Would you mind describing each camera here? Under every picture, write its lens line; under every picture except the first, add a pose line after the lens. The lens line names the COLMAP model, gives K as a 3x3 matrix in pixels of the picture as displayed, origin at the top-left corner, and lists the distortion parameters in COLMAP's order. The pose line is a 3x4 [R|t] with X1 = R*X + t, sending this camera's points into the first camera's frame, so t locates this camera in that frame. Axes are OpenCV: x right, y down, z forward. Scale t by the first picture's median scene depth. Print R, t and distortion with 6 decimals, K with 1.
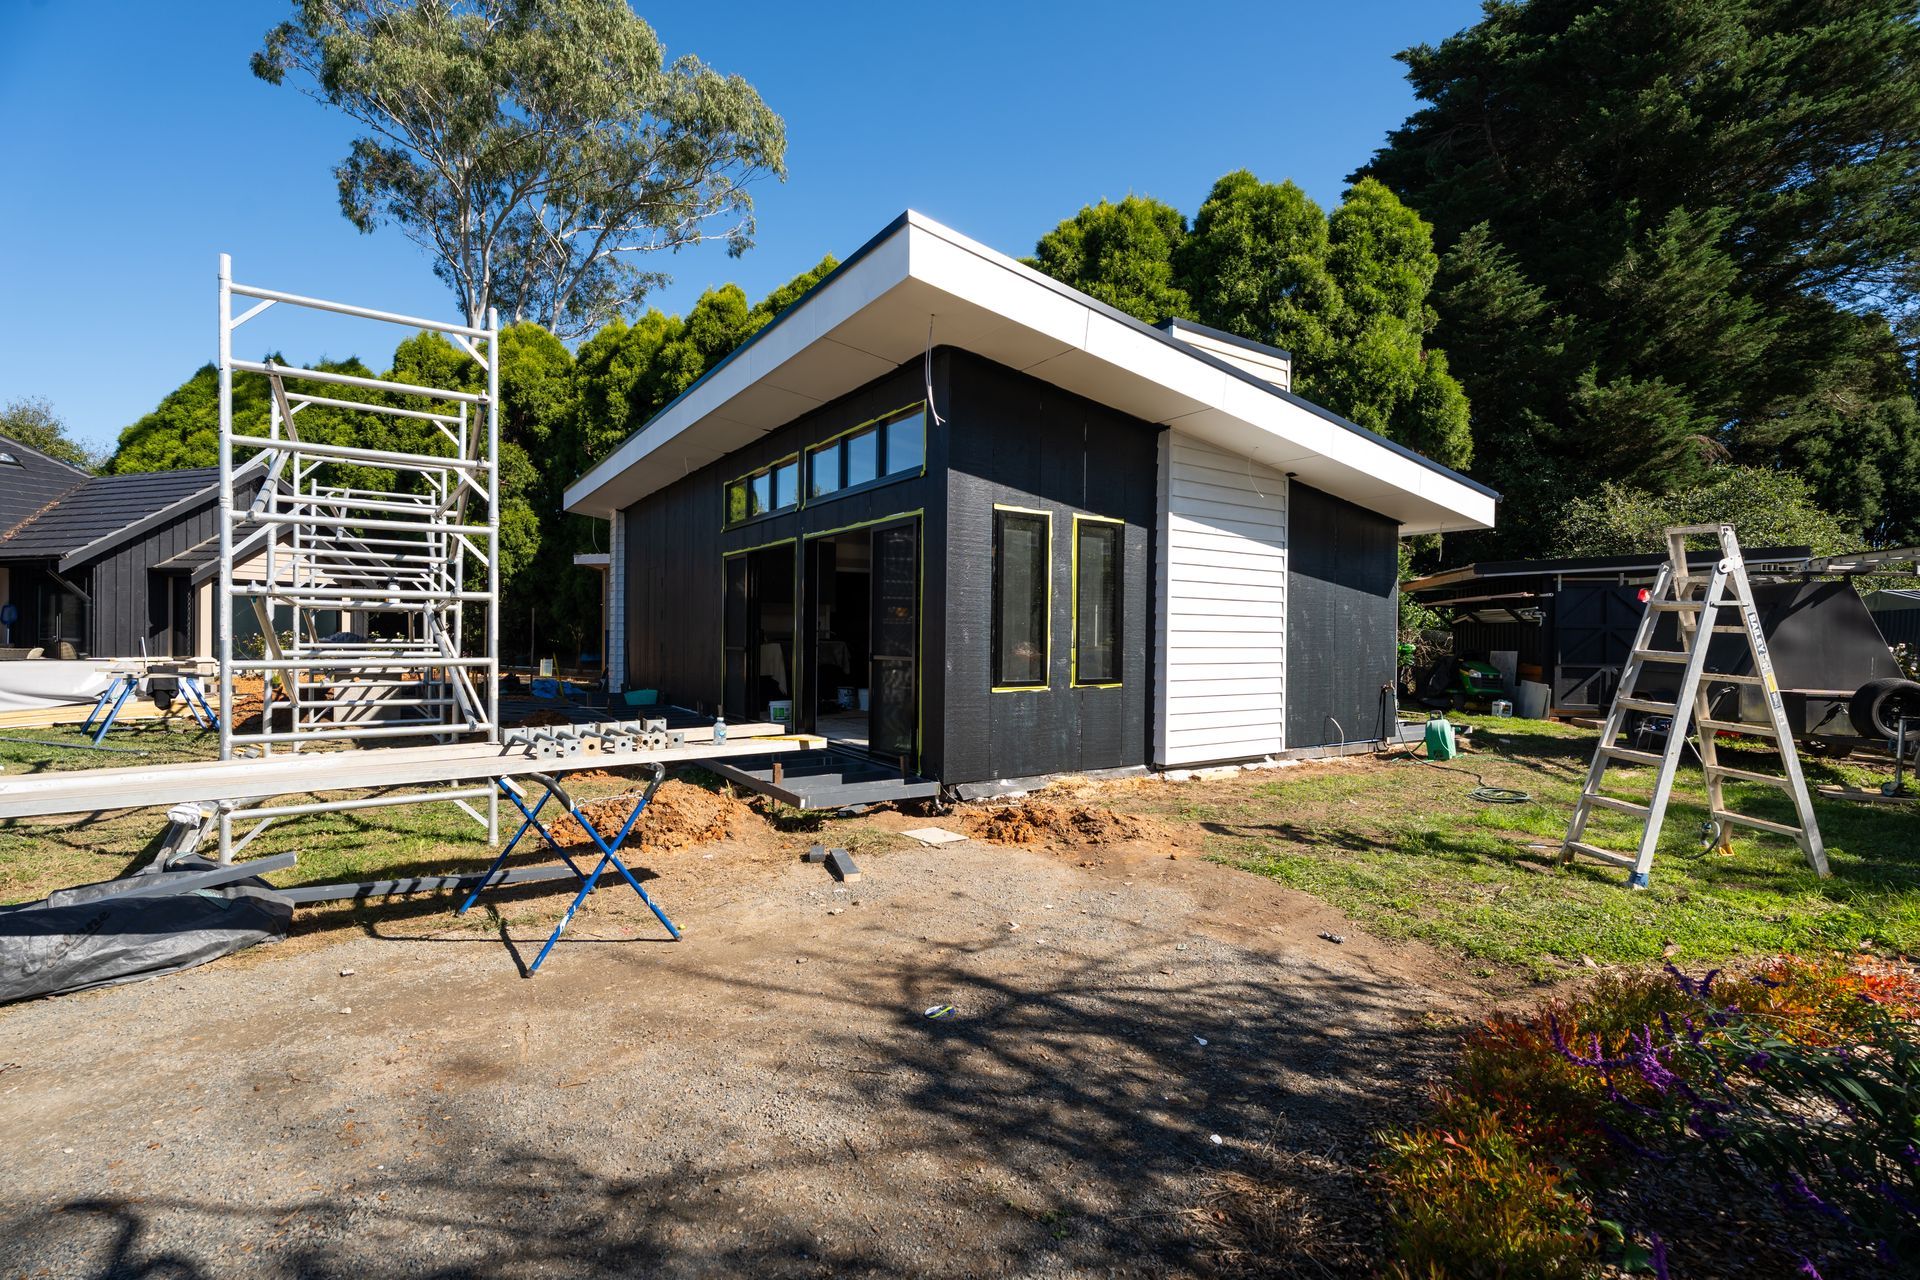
lens RADIAL K [[850.8, 0, 960.0], [0, 850.8, 640.0], [0, 0, 1]] dist [0.001492, -0.000199]
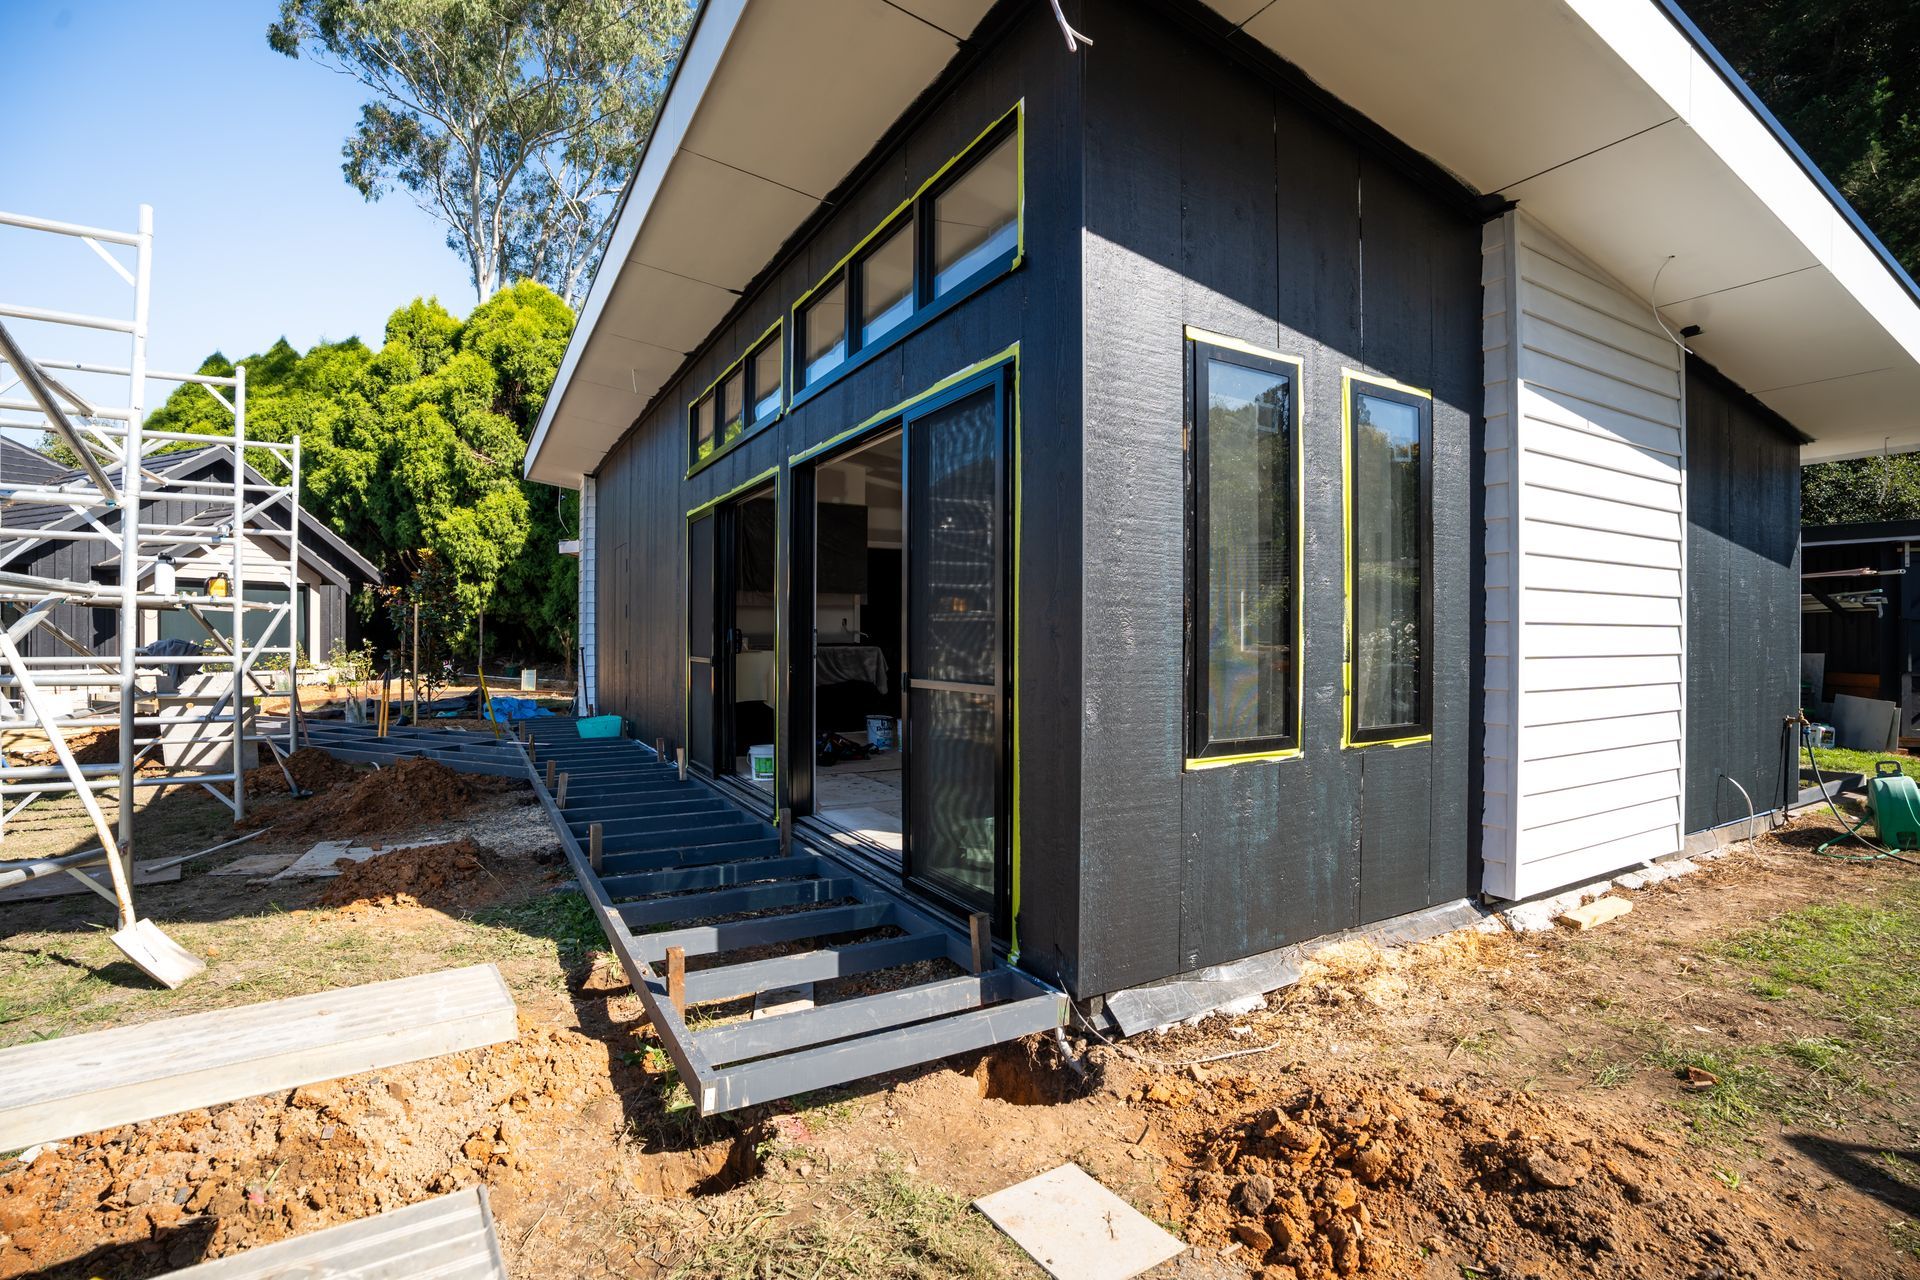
lens RADIAL K [[898.8, 0, 958.6], [0, 898.8, 631.3], [0, 0, 1]] dist [-0.075731, 0.021688]
pose [[0.997682, -0.007643, -0.067623, -0.036397], [0.006758, 0.999889, -0.013312, -0.001773], [0.067717, 0.012824, 0.997622, 0.448510]]
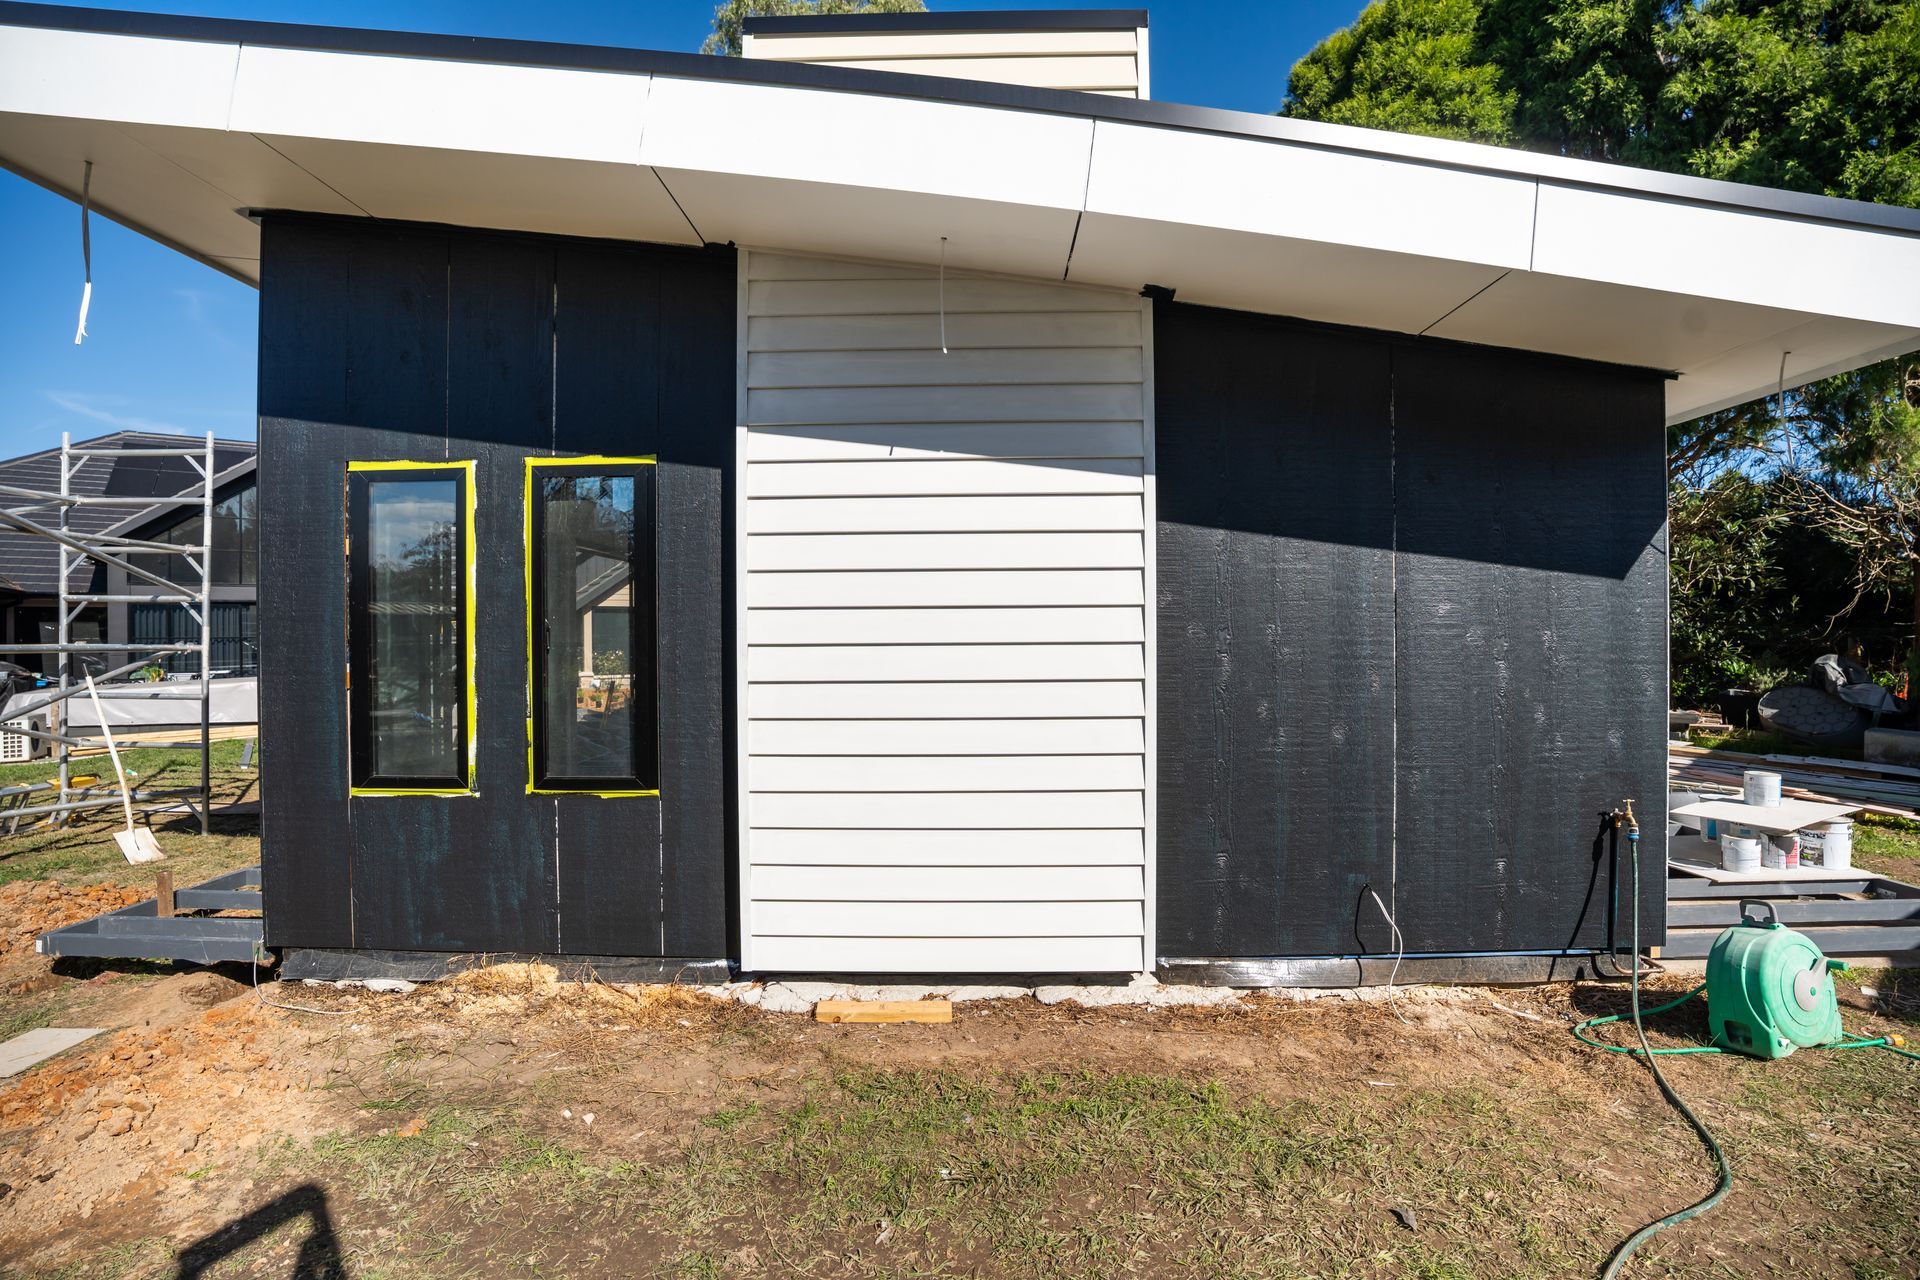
lens RADIAL K [[898.8, 0, 958.6], [0, 898.8, 631.3], [0, 0, 1]] dist [-0.075731, 0.021688]
pose [[0.822025, -0.021179, -0.569057, 0.569938], [0.010815, 0.999709, -0.021584, -0.024722], [0.569348, 0.011588, 0.822015, 0.617954]]
